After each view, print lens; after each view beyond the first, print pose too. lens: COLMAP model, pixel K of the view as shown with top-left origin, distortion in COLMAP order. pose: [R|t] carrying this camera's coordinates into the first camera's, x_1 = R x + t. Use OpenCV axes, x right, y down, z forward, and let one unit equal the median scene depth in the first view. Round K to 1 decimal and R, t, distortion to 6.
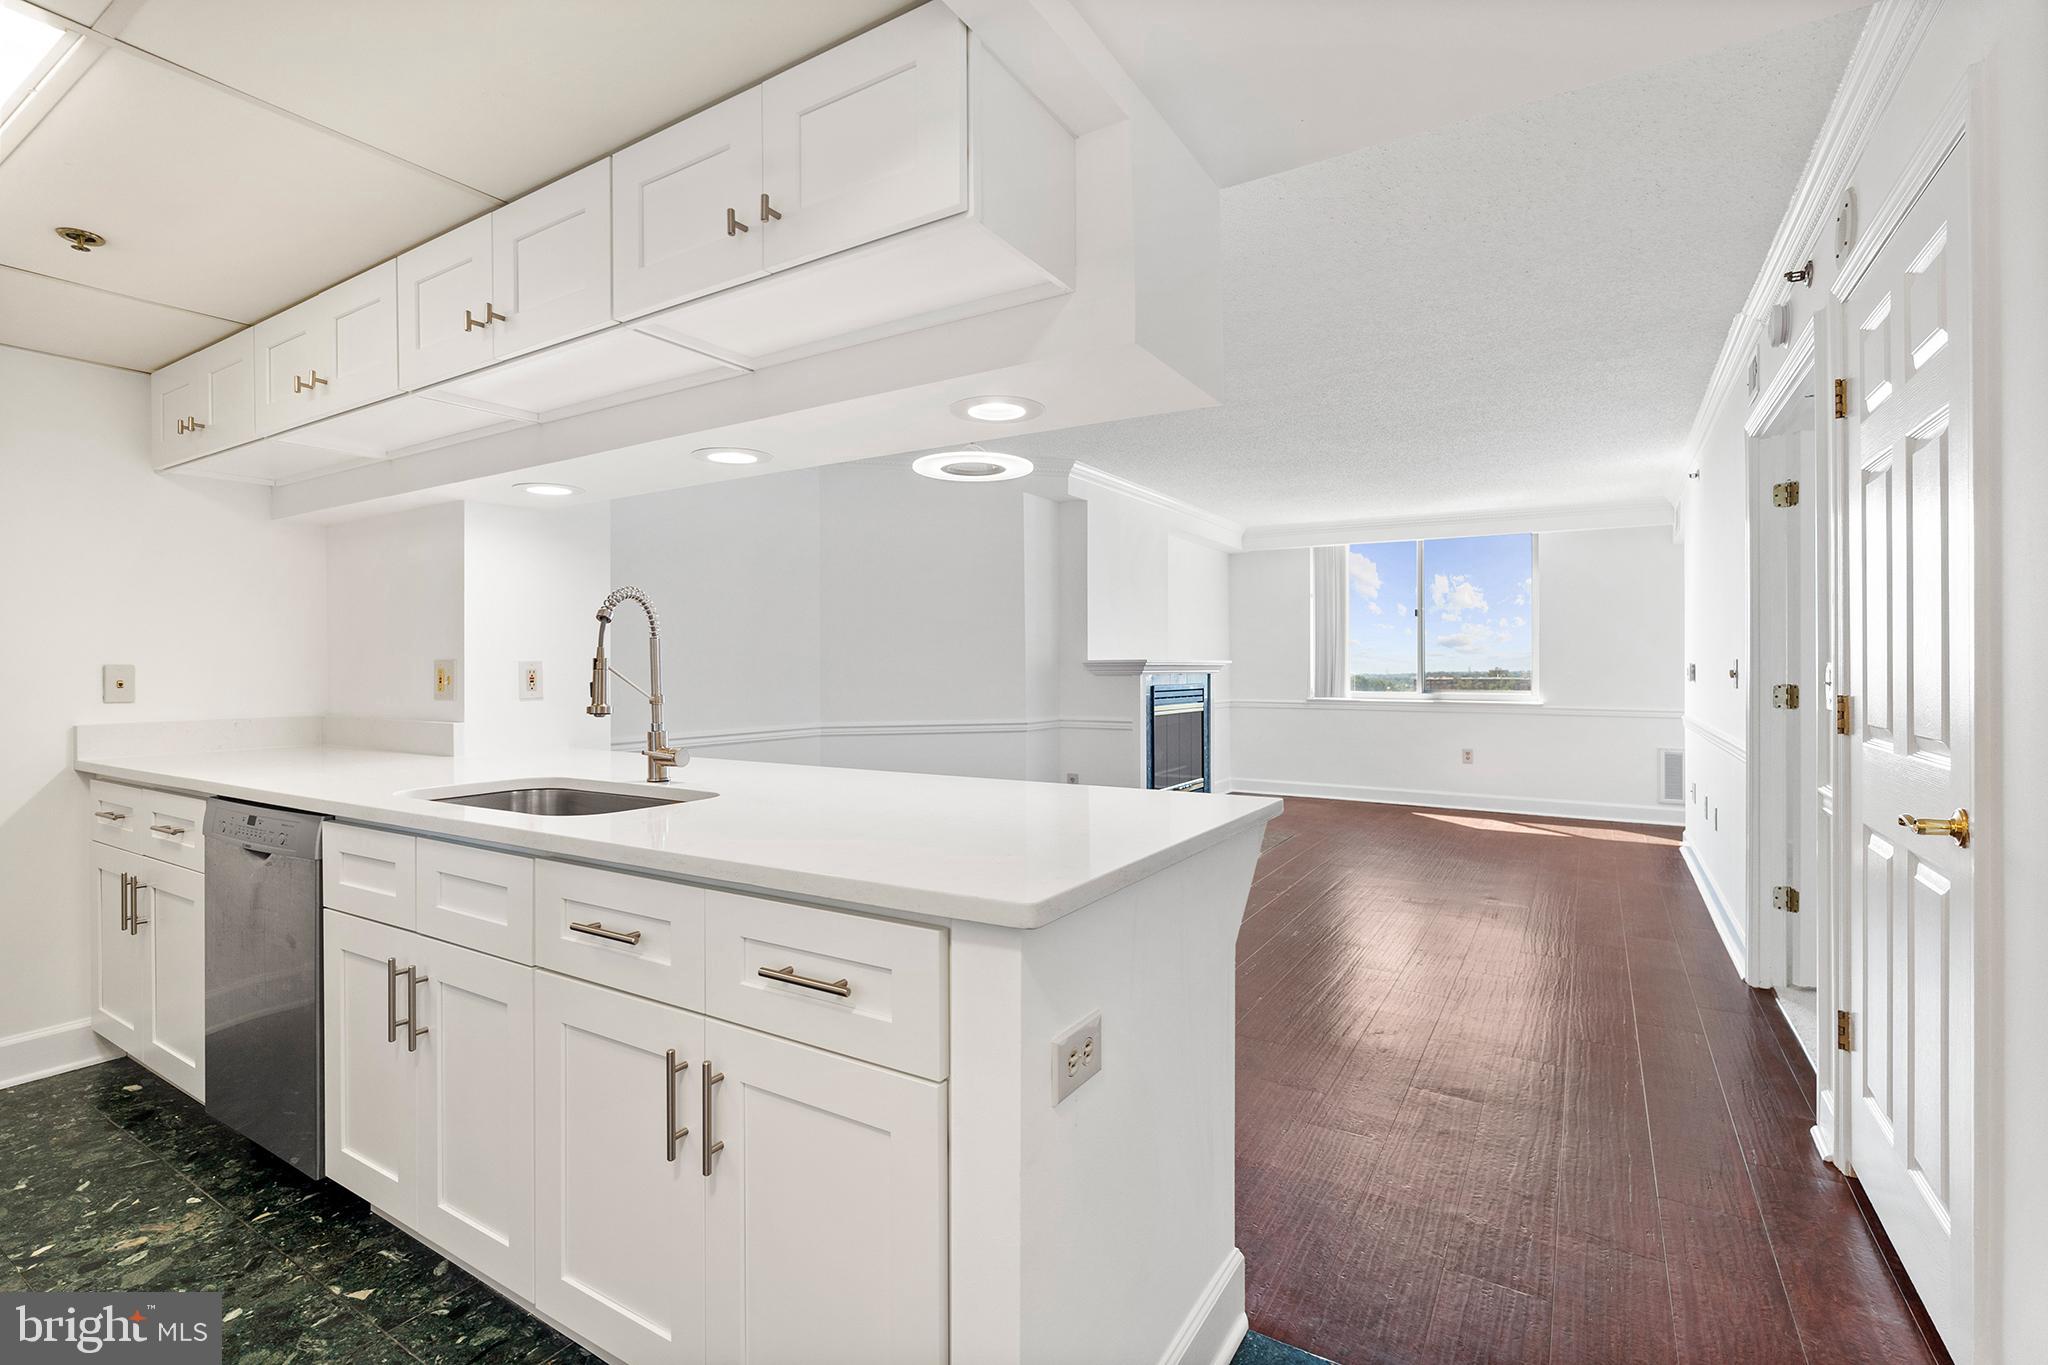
lens RADIAL K [[930.1, 0, 1018.8], [0, 930.1, 661.3], [0, 0, 1]] dist [-0.001702, -0.001360]
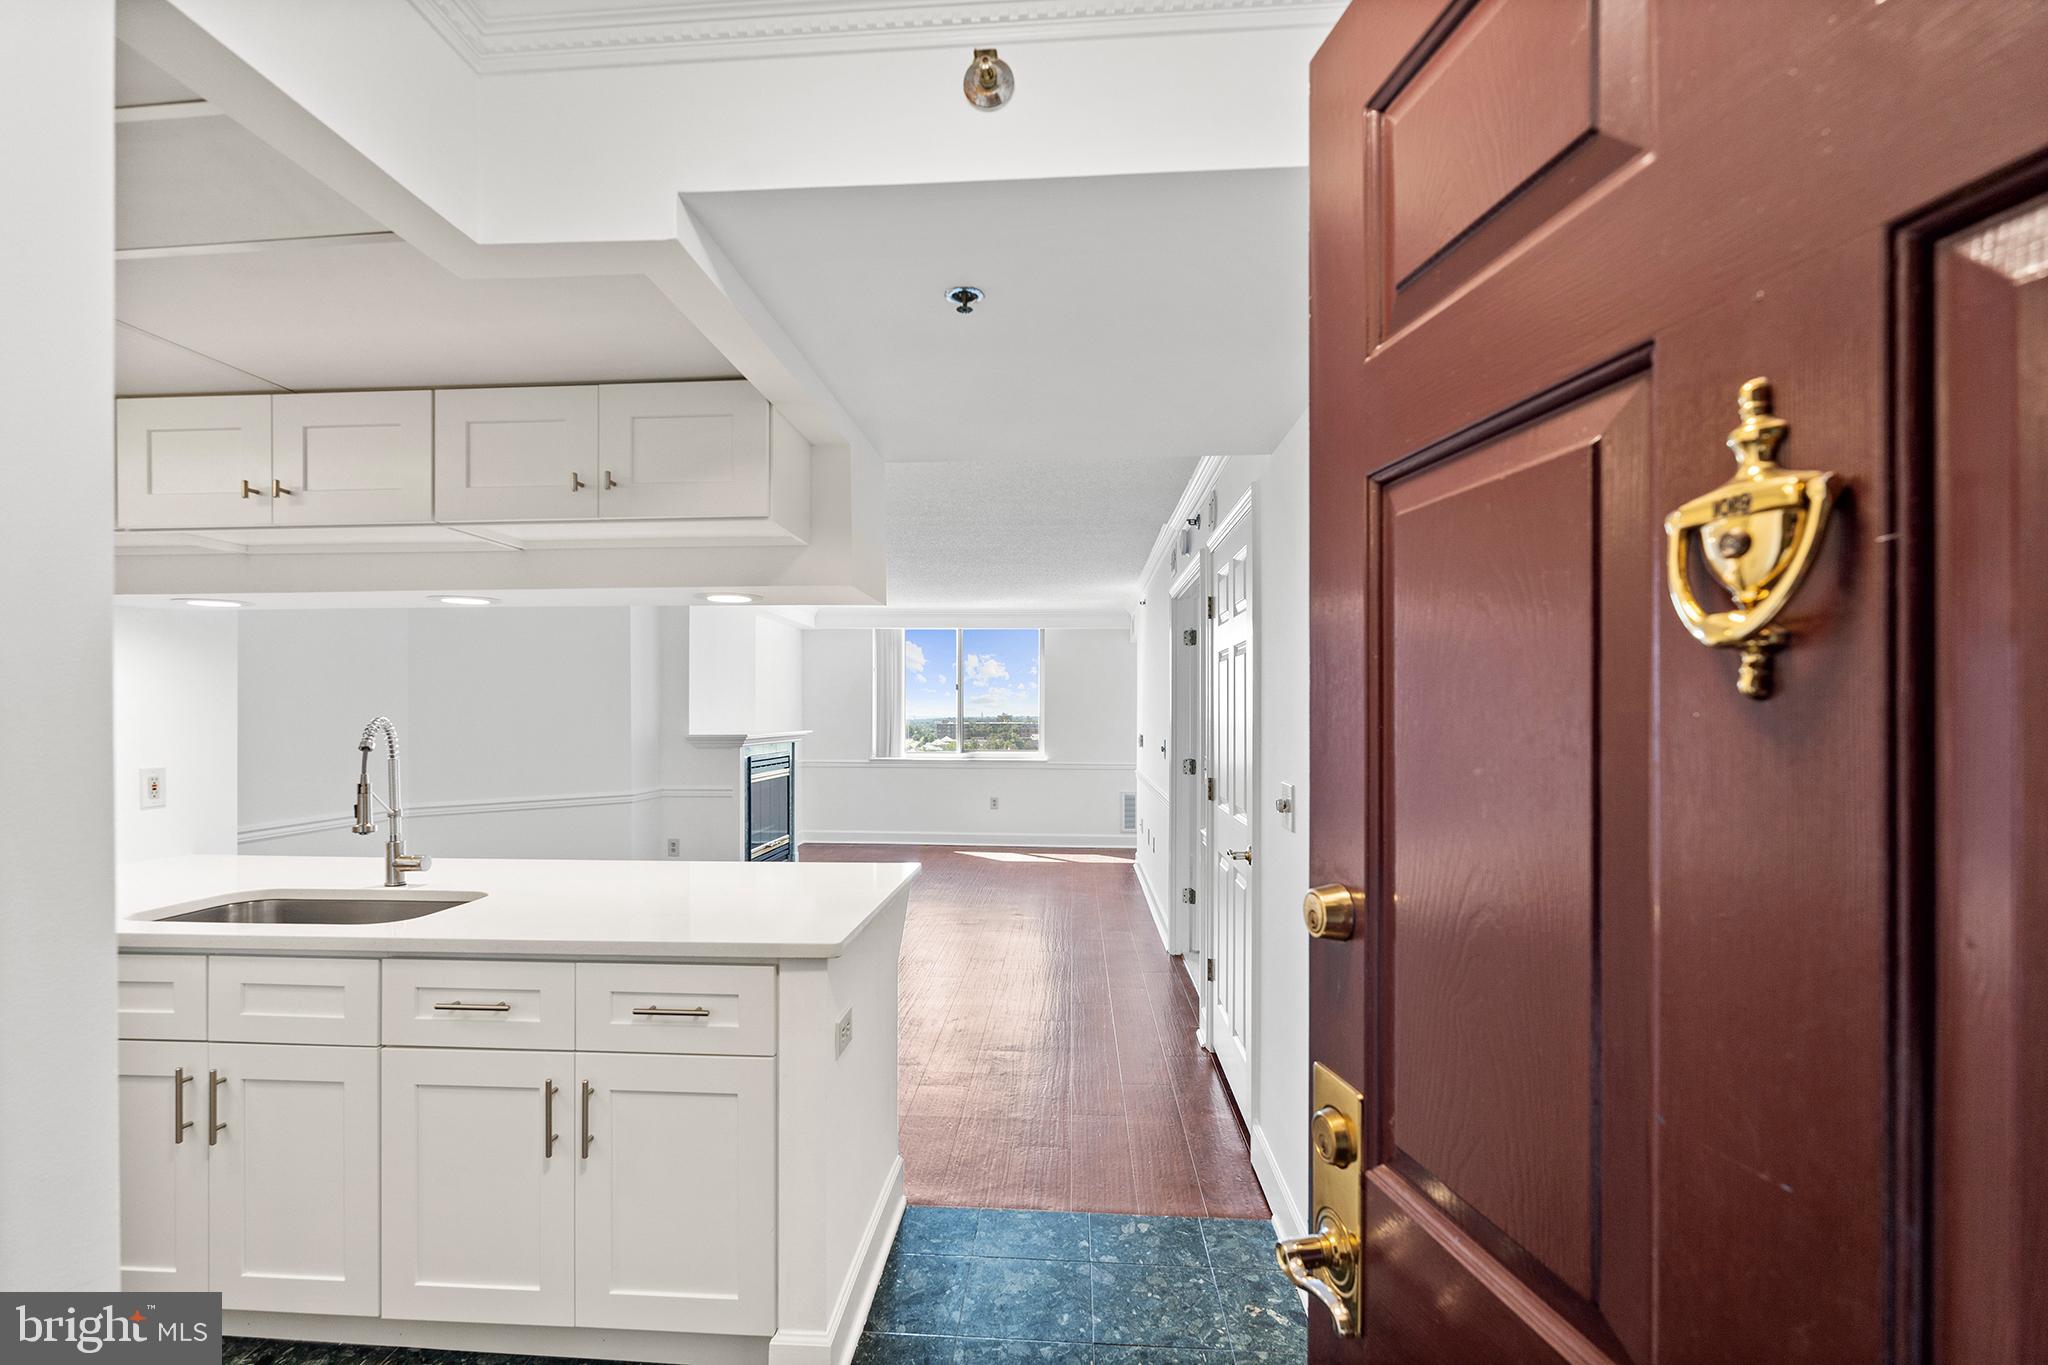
lens RADIAL K [[910.5, 0, 1017.6], [0, 910.5, 693.9], [0, 0, 1]] dist [-0.003771, 0.000053]
pose [[0.881784, 0.012332, 0.471493, -0.206926], [-0.005946, 0.999869, -0.015033, -0.079131], [-0.471617, 0.010453, 0.881742, -0.291360]]
